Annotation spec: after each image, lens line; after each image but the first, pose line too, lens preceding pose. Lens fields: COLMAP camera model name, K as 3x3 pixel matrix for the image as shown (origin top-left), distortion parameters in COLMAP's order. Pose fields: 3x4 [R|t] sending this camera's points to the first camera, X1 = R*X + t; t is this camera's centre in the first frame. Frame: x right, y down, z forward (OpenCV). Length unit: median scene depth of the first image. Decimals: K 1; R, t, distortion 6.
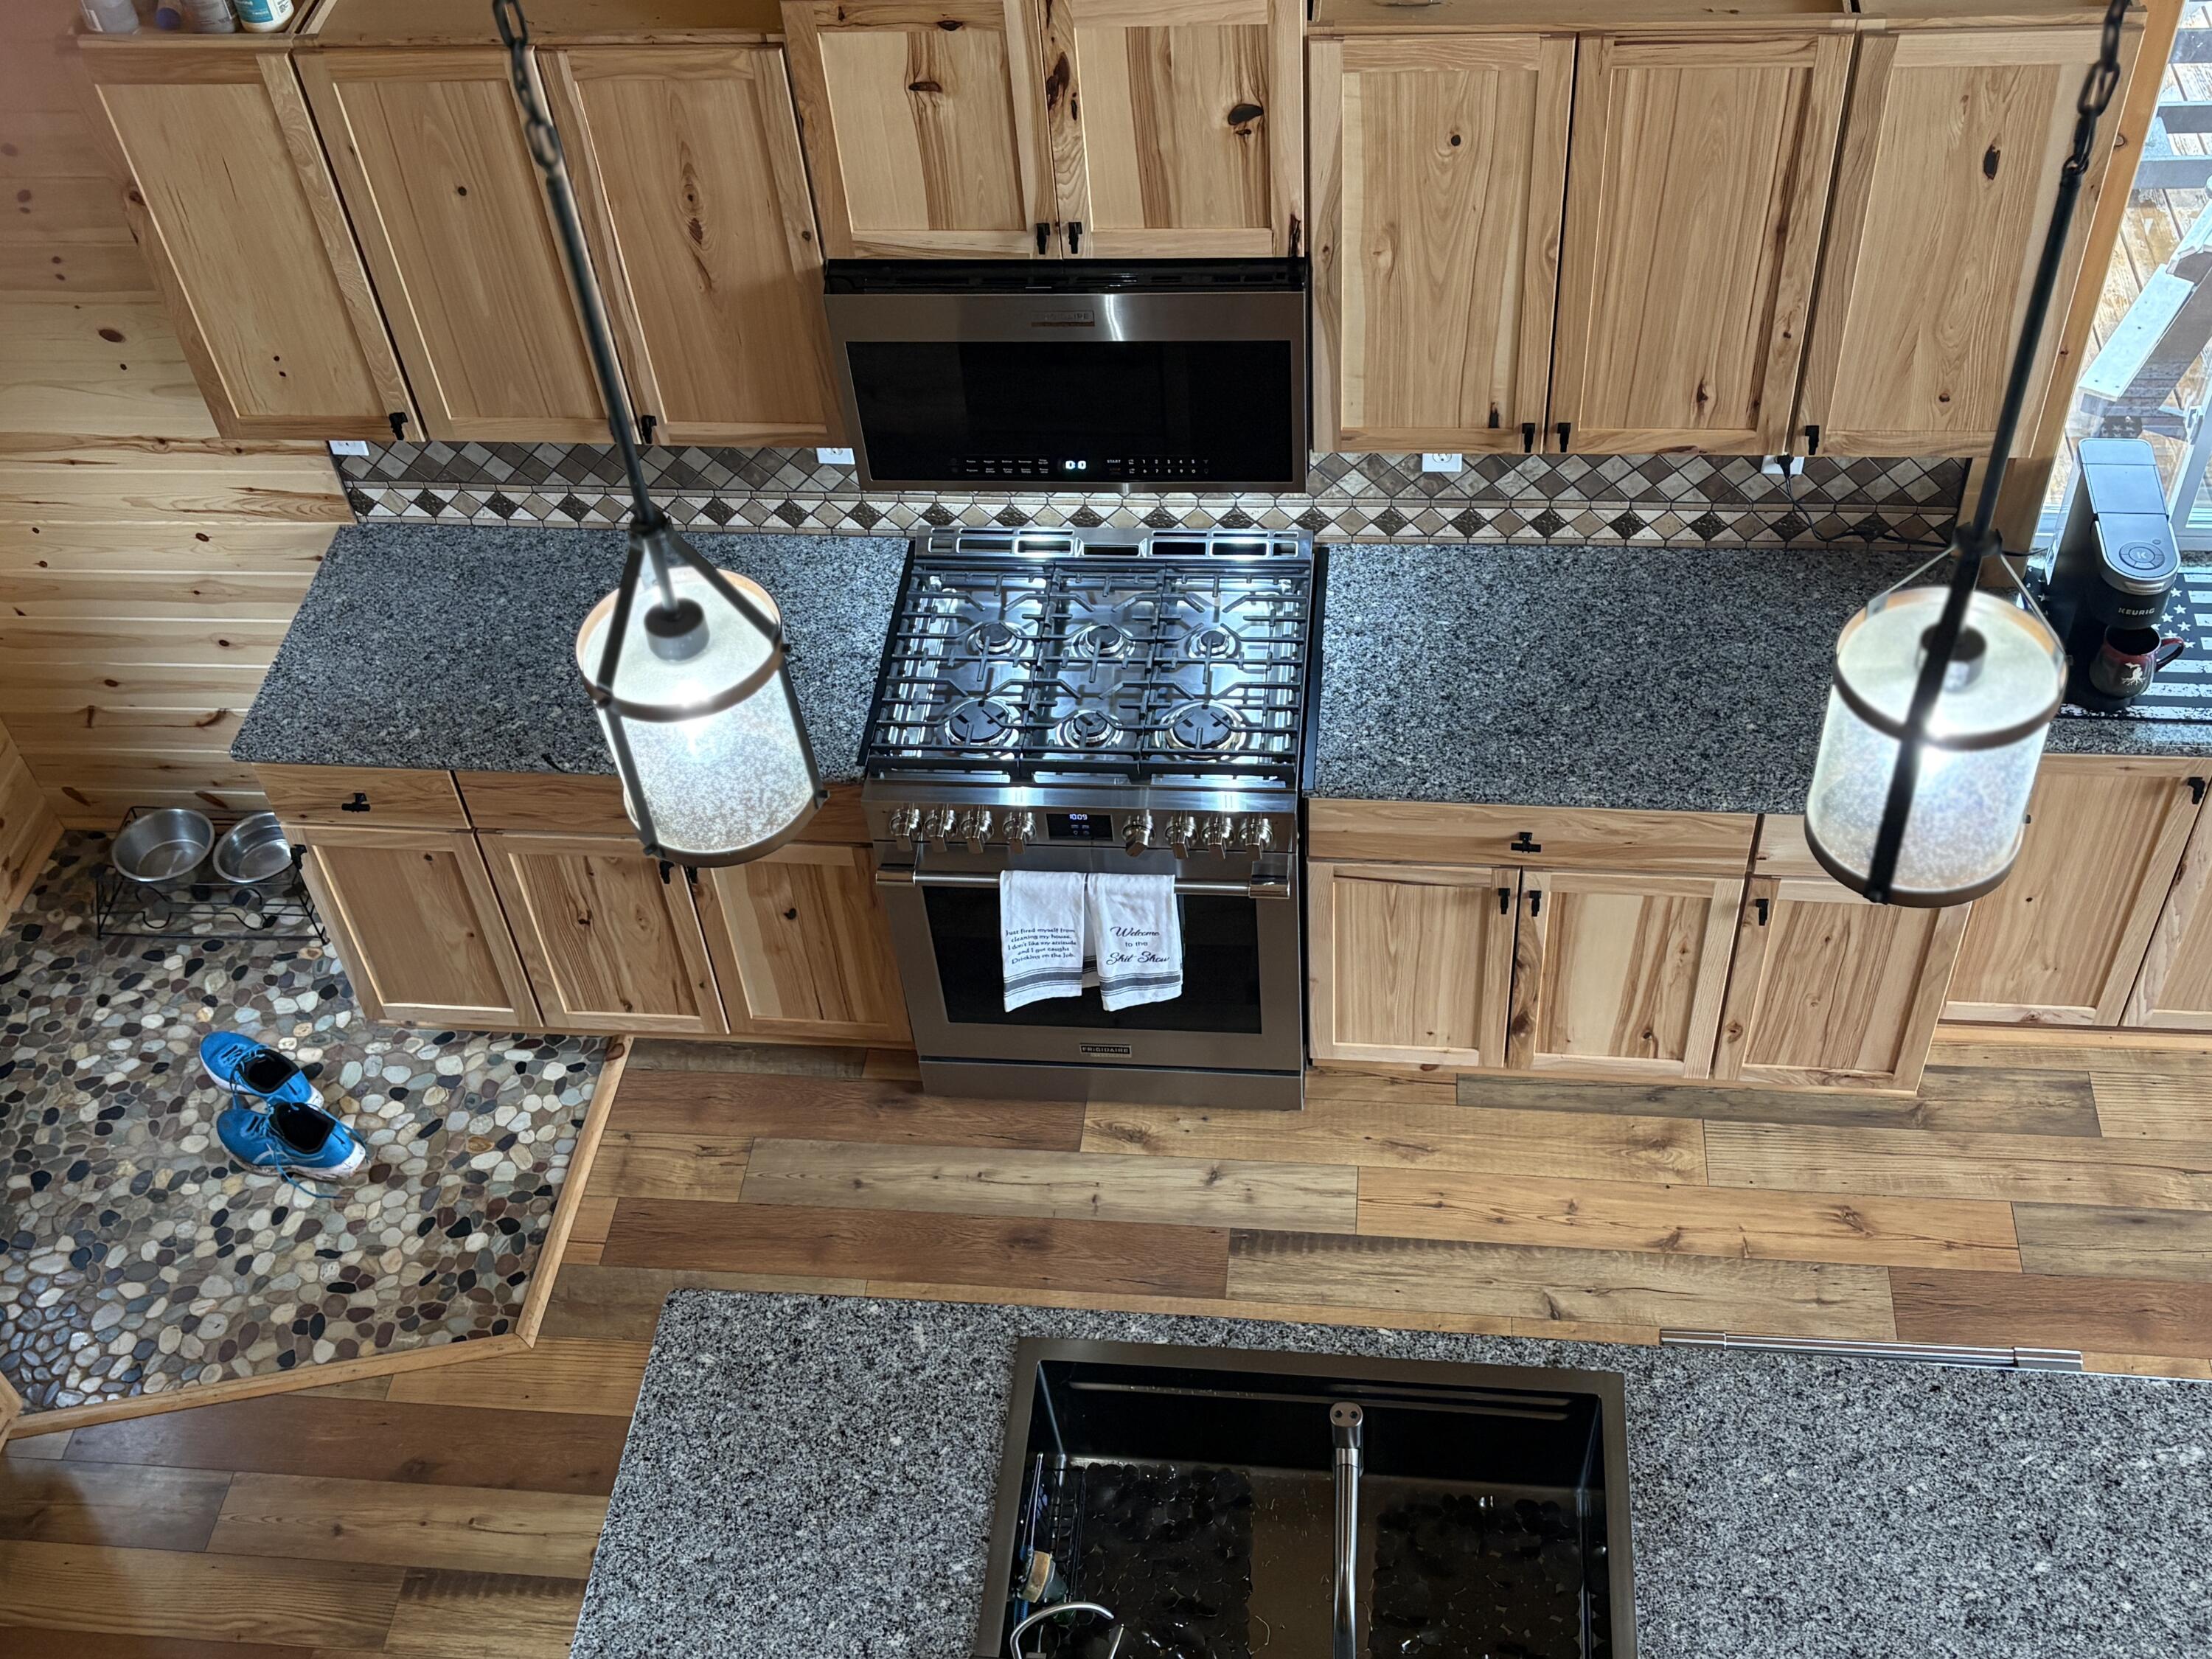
lens RADIAL K [[2402.8, 0, 1038.4], [0, 2402.8, 822.5], [0, 0, 1]] dist [0.016665, 0.000000]
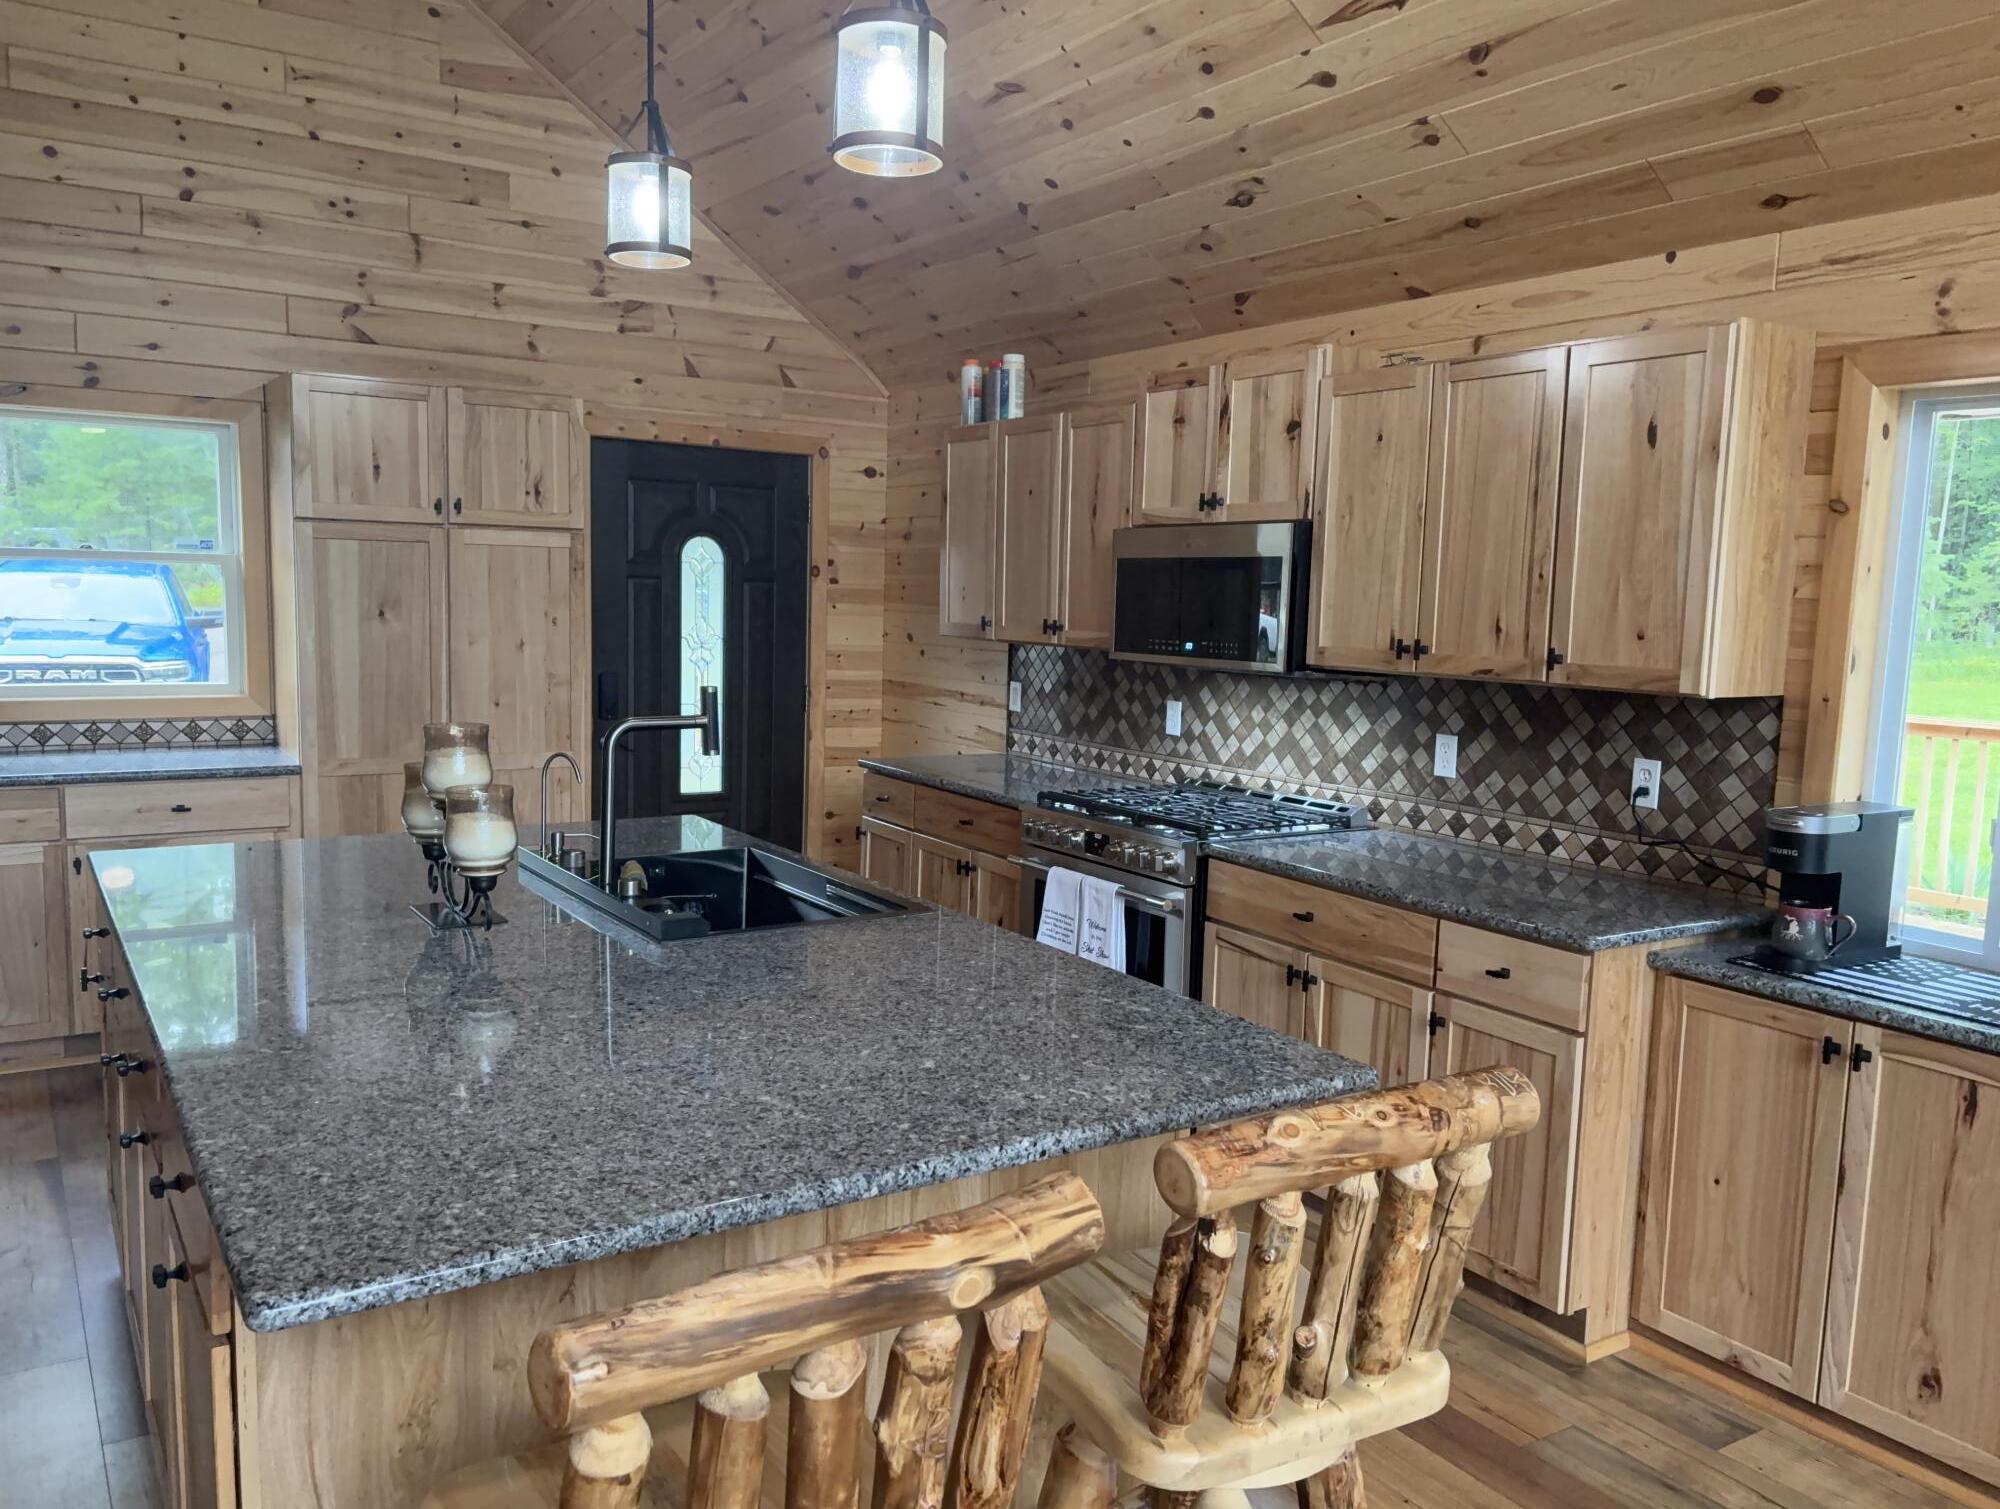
lens RADIAL K [[1524.5, 0, 990.7], [0, 1524.5, 770.7], [0, 0, 1]] dist [0.026066, -0.027418]
pose [[0.640714, 0.200018, -0.741268, 0.692618], [-0.615373, 0.711132, -0.340011, 0.344942], [0.459131, 0.674006, 0.578718, 0.333540]]
